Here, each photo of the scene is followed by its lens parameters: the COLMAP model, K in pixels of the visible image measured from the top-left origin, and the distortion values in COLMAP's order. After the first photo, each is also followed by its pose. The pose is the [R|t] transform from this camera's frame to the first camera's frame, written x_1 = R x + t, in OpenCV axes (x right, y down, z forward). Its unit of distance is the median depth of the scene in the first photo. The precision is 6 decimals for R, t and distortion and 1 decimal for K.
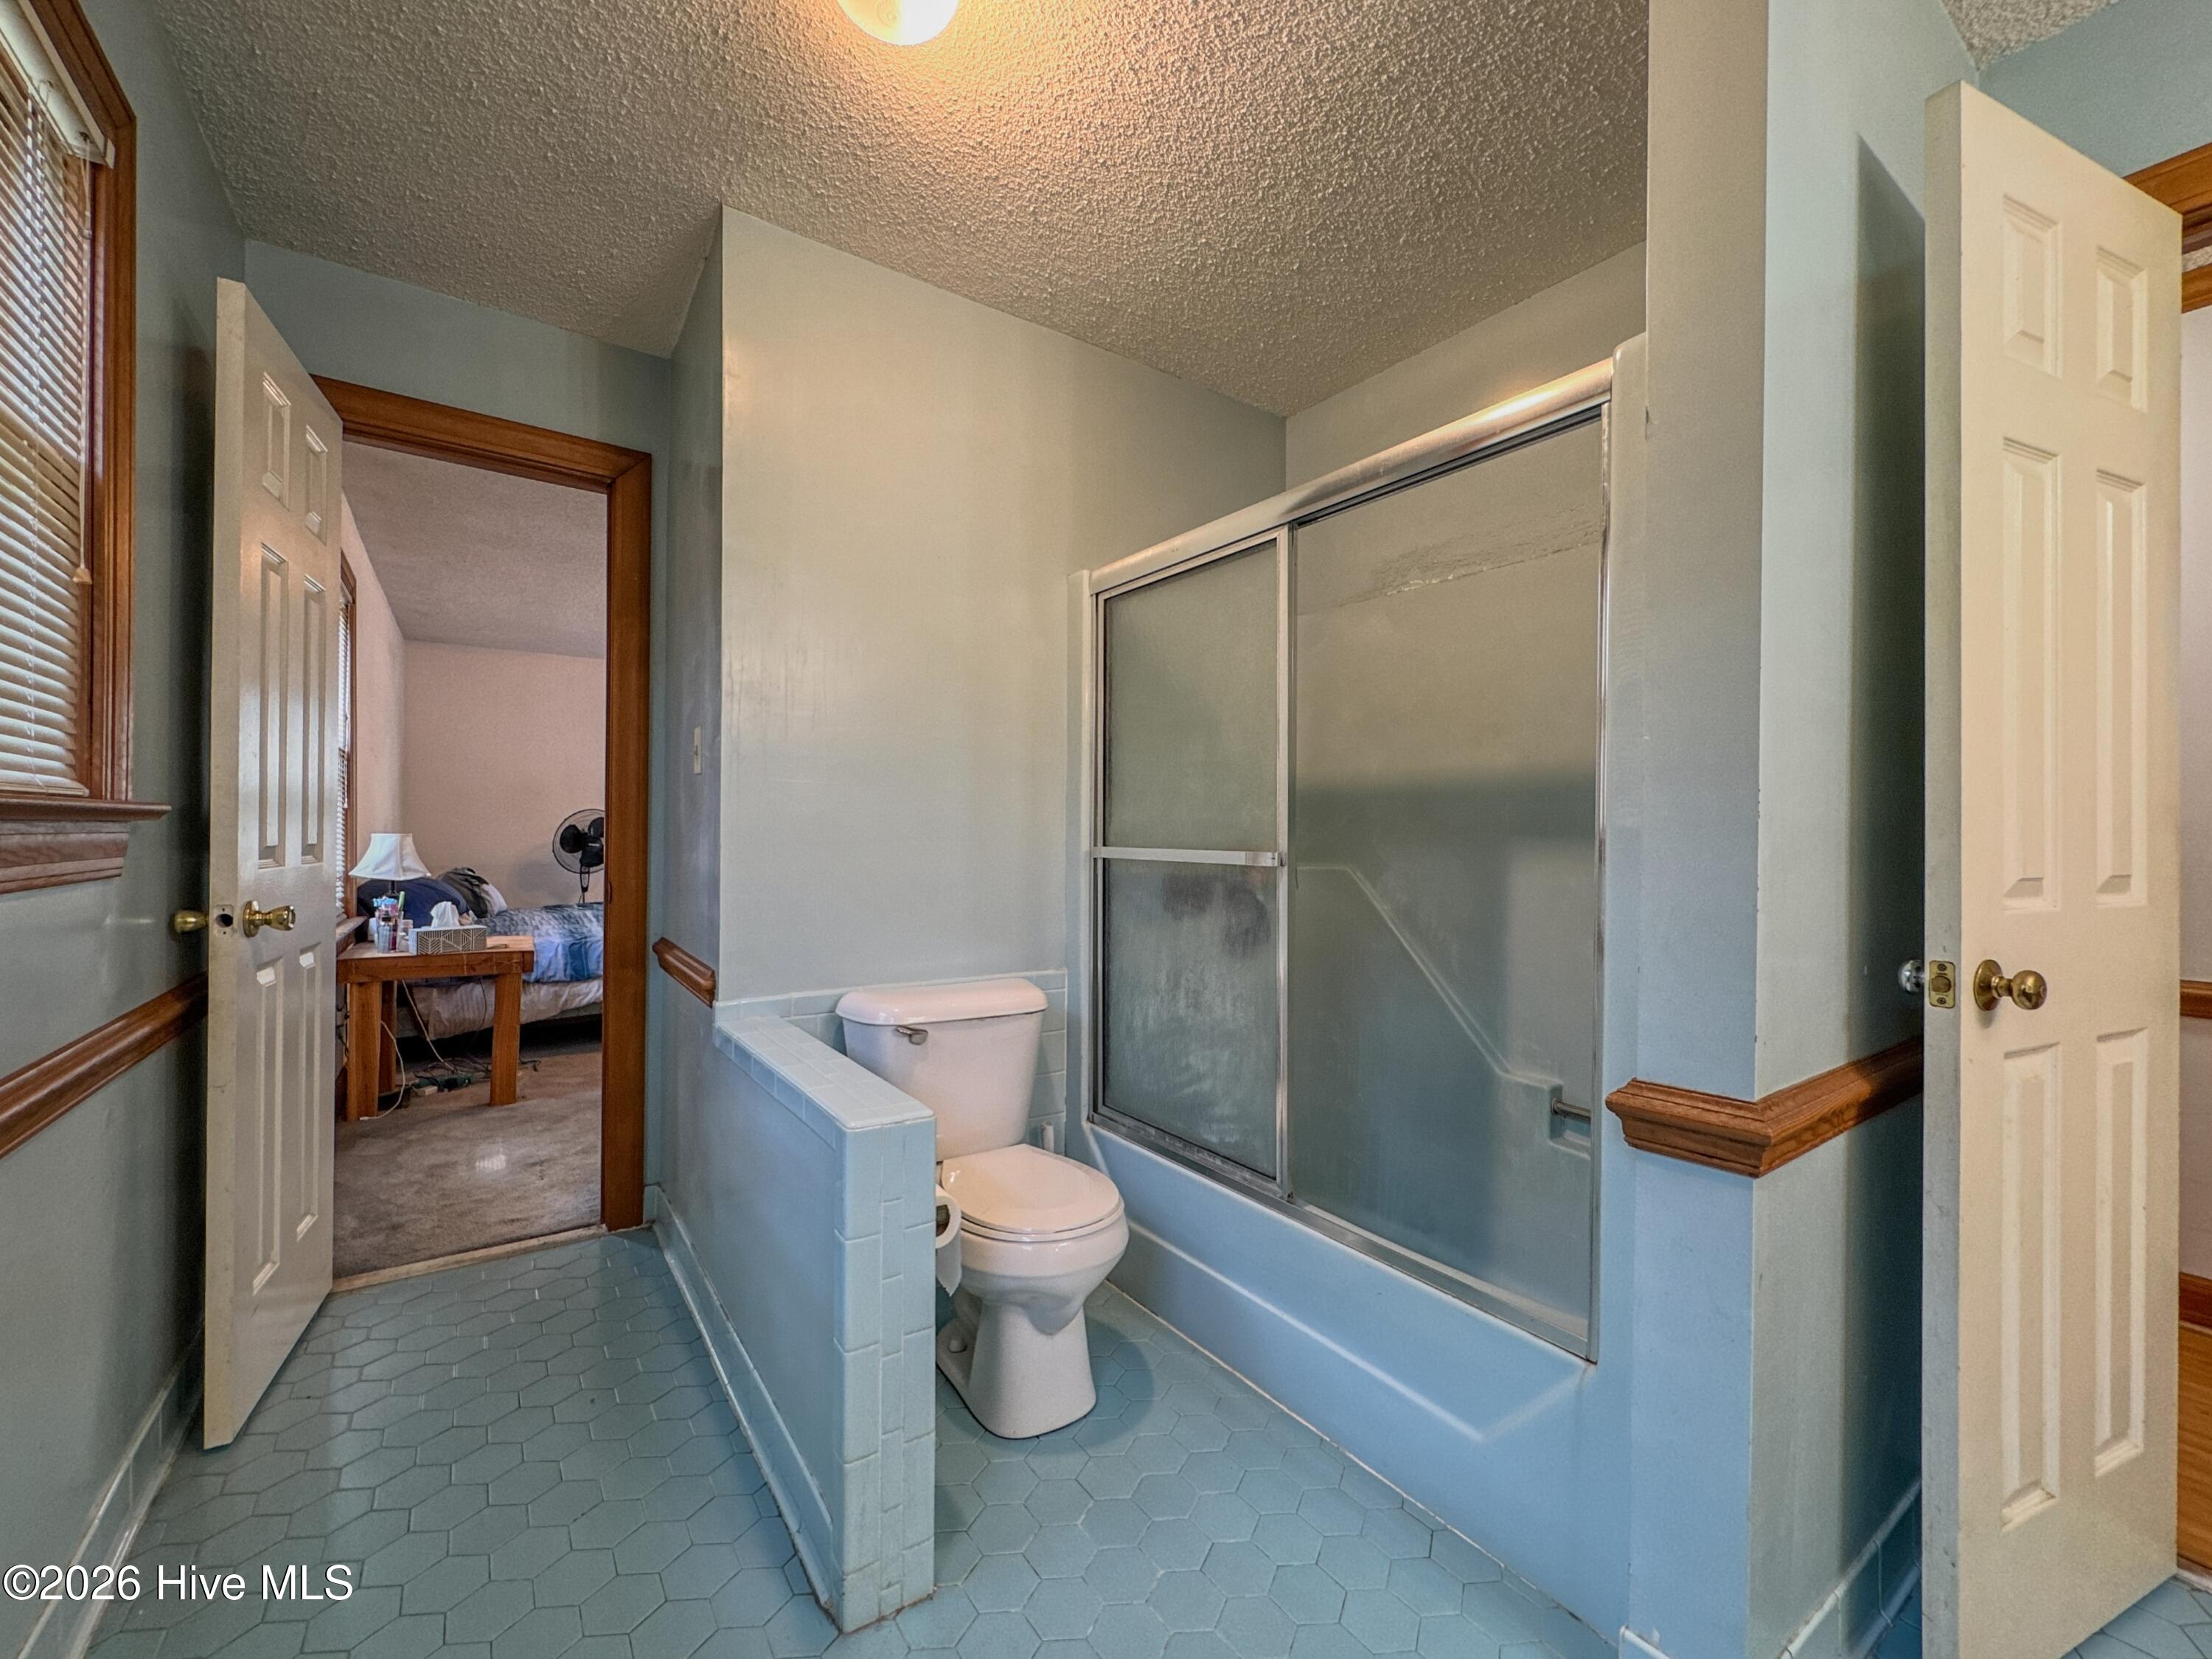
lens RADIAL K [[900.8, 0, 1104.3], [0, 900.8, 836.6], [0, 0, 1]] dist [0.001406, 0.000265]
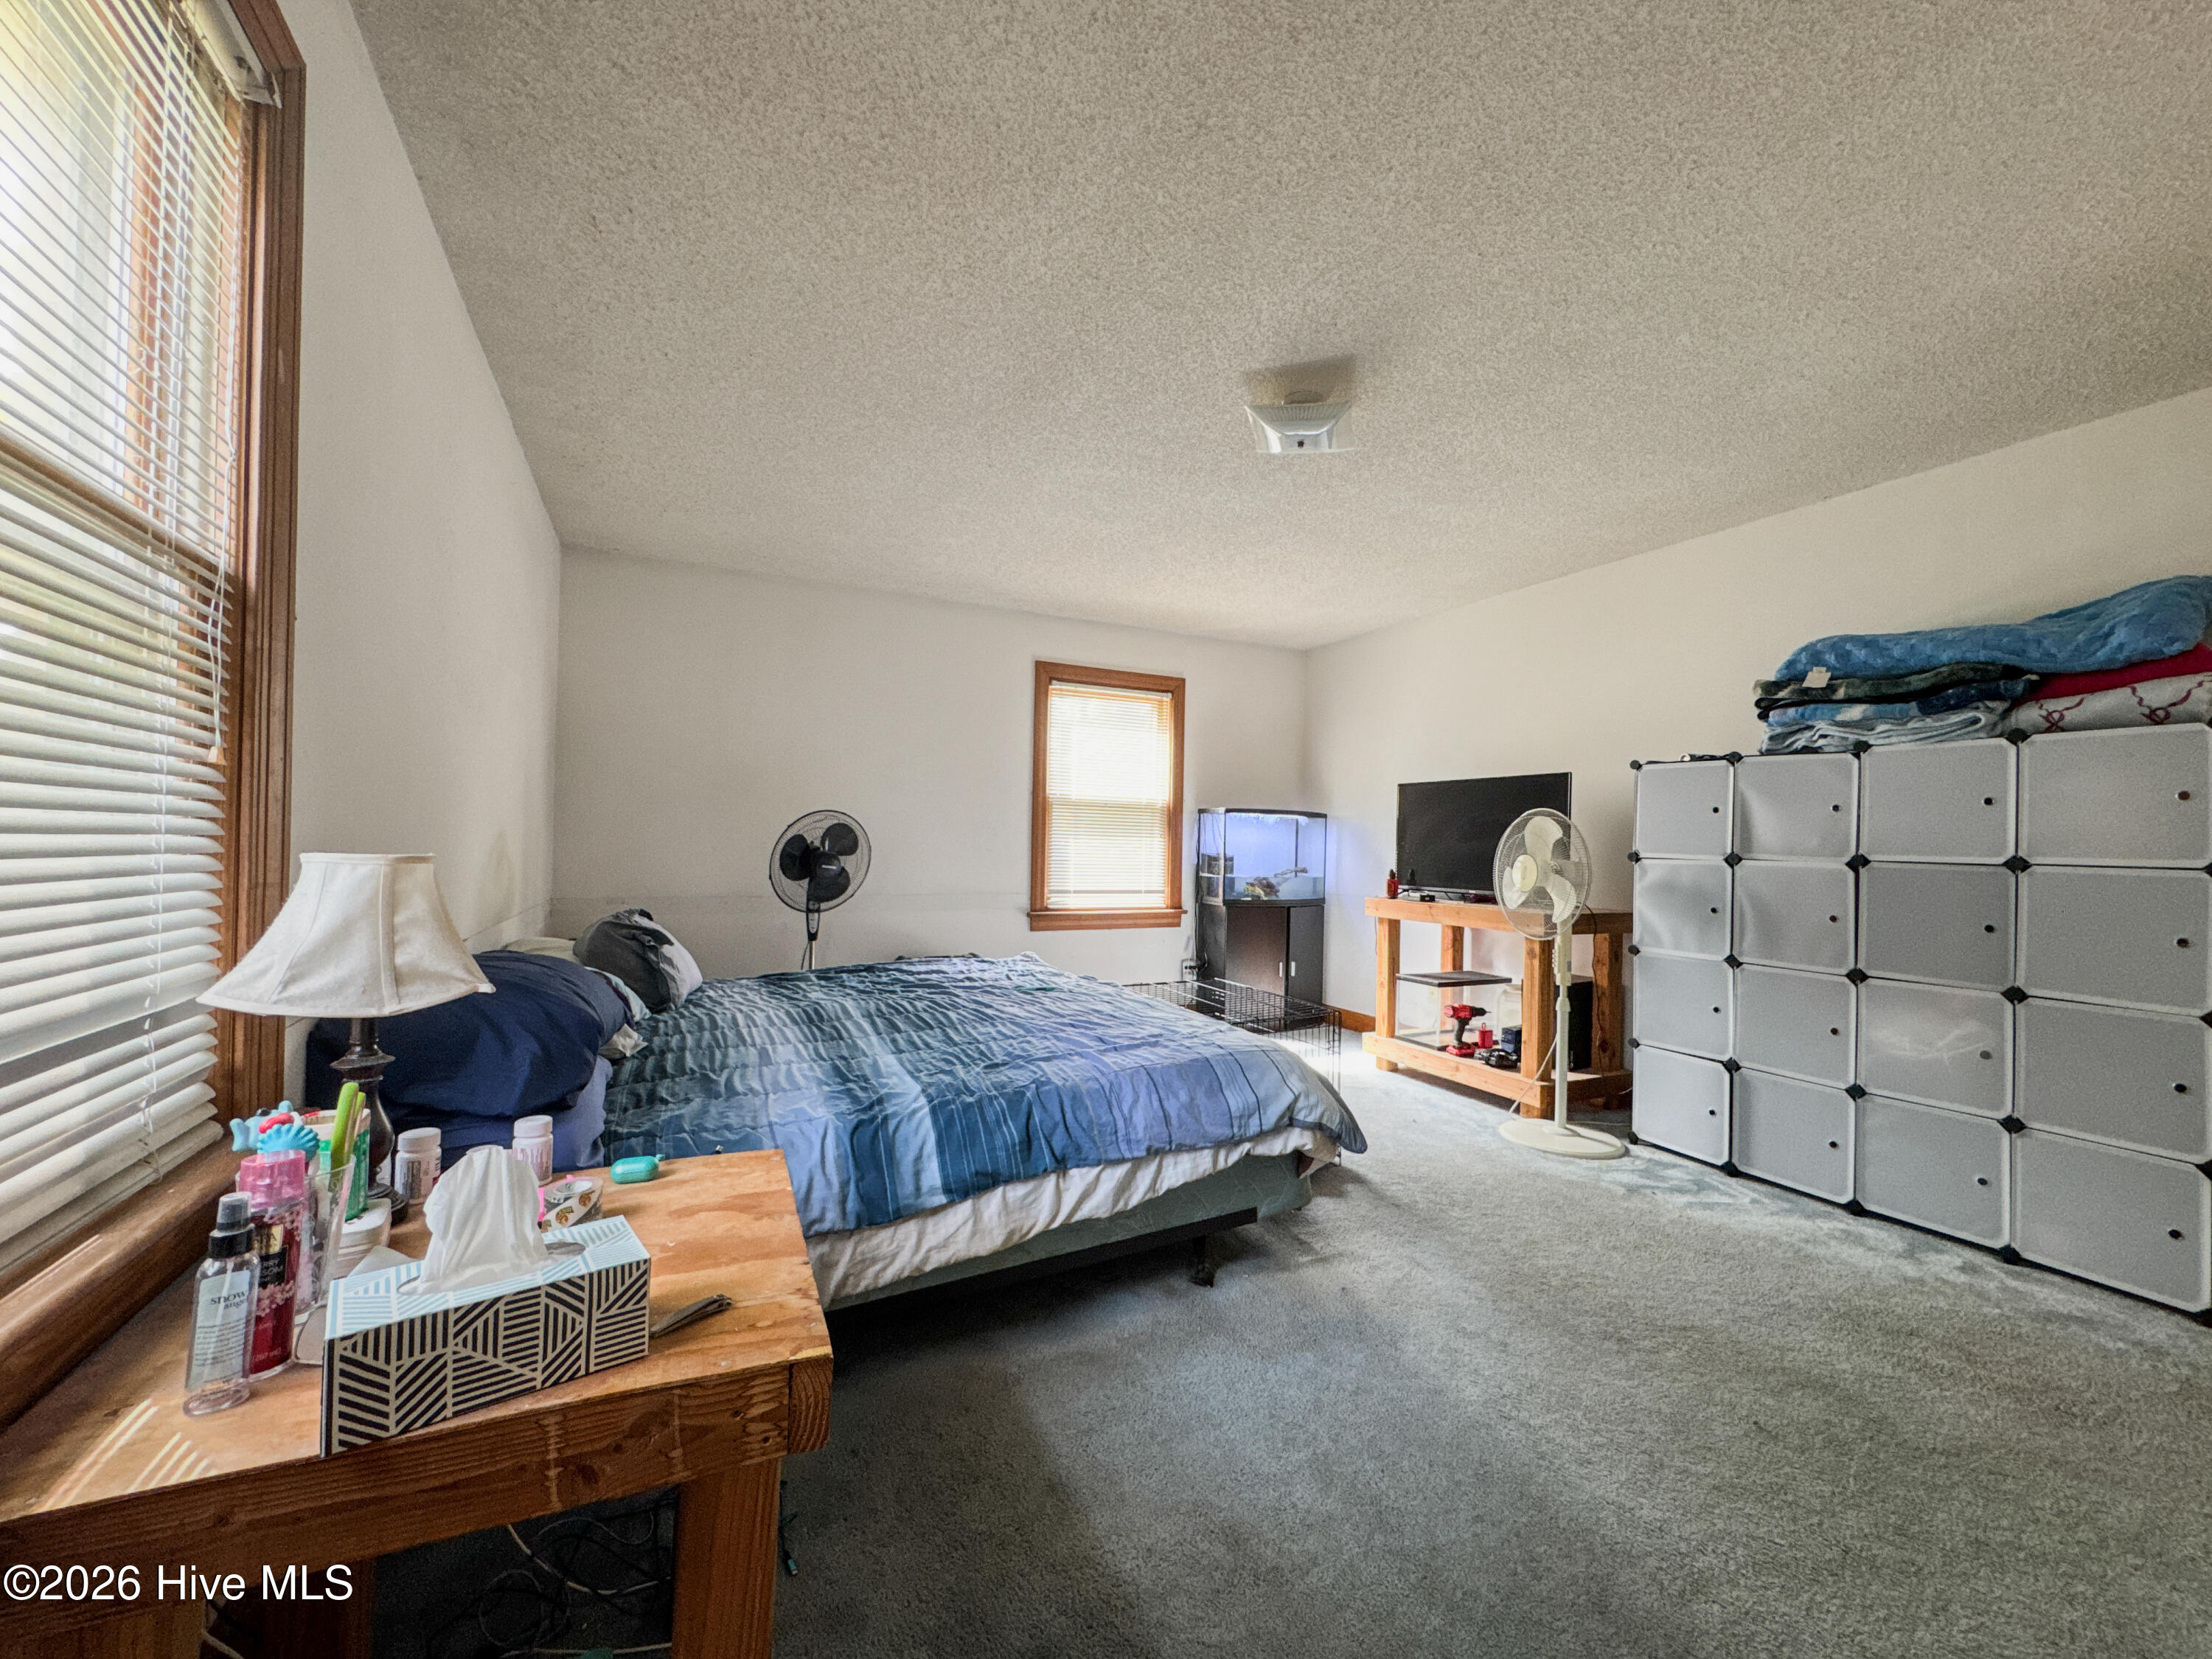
lens RADIAL K [[900.8, 0, 1104.3], [0, 900.8, 836.6], [0, 0, 1]] dist [0.001406, 0.000265]
pose [[0.987728, 0.003454, -0.156146, -0.354440], [-0.006082, 0.999848, -0.016359, -0.003593], [0.156065, 0.017108, 0.987599, 0.522550]]
